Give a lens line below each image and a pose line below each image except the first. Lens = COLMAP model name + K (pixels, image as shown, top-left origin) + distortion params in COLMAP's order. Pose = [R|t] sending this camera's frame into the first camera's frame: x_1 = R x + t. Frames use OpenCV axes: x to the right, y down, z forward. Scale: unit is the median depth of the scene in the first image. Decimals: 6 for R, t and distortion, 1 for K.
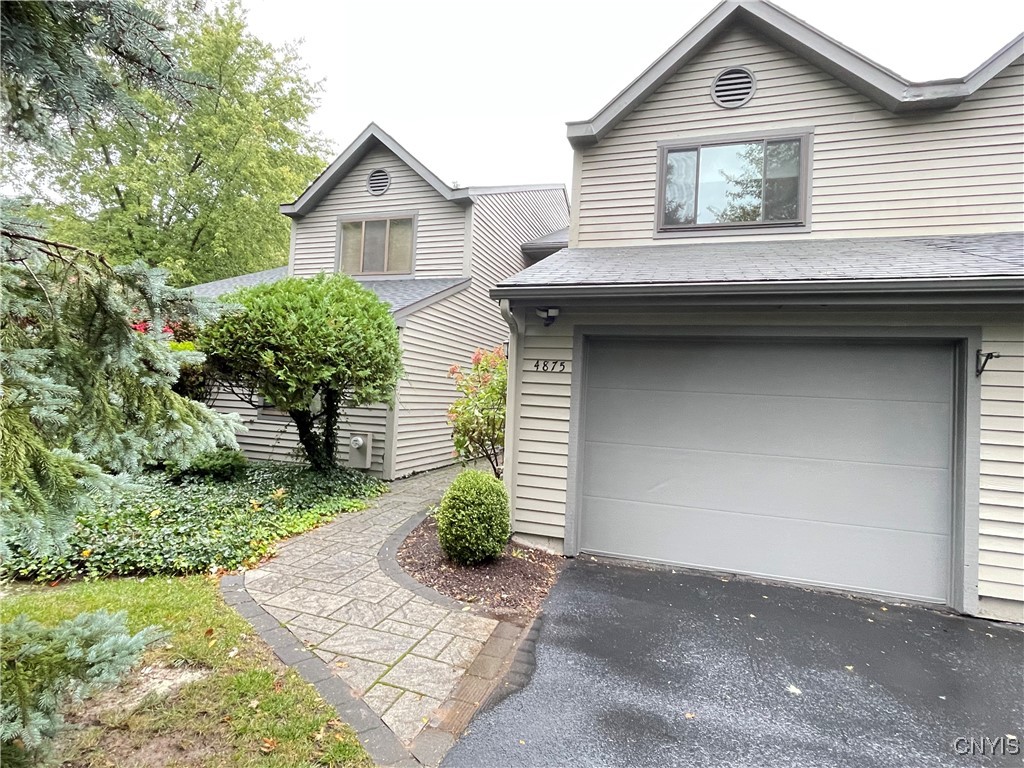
lens RADIAL K [[521.0, 0, 512.0], [0, 521.0, 384.0], [0, 0, 1]] dist [-0.007525, -0.000467]
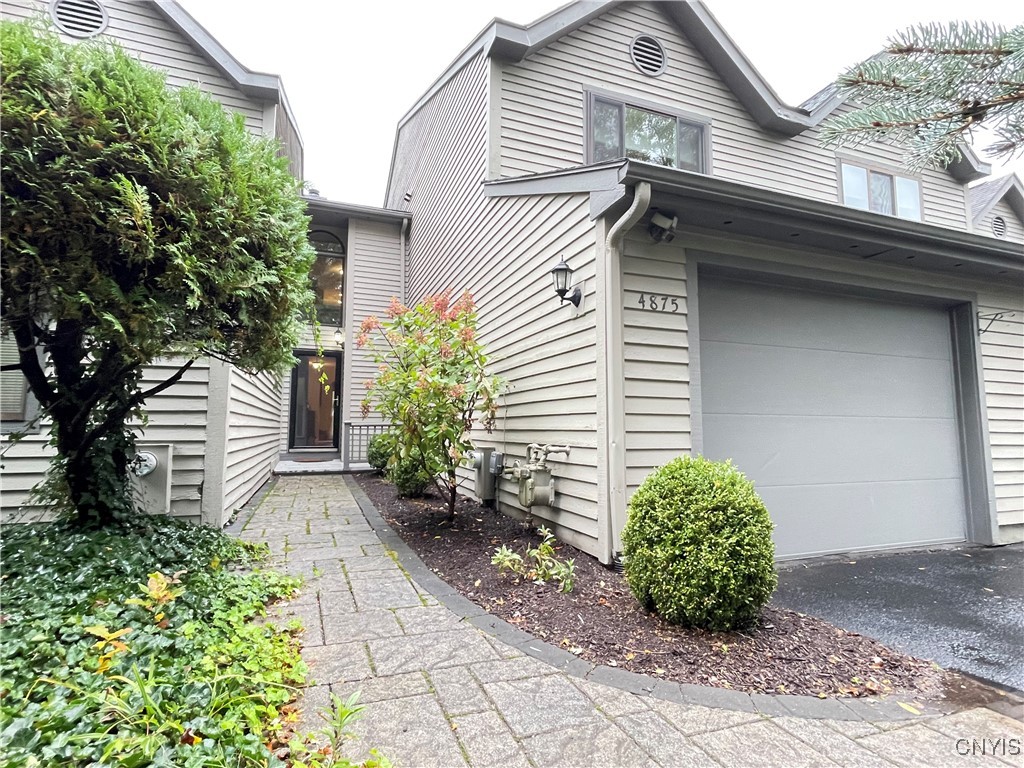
lens RADIAL K [[521.0, 0, 512.0], [0, 521.0, 384.0], [0, 0, 1]] dist [-0.007525, -0.000467]
pose [[0.782129, 0.008925, 0.623053, -0.496955], [0.018382, 0.999132, -0.037387, 0.092216], [-0.622846, 0.040695, 0.781286, 0.590083]]
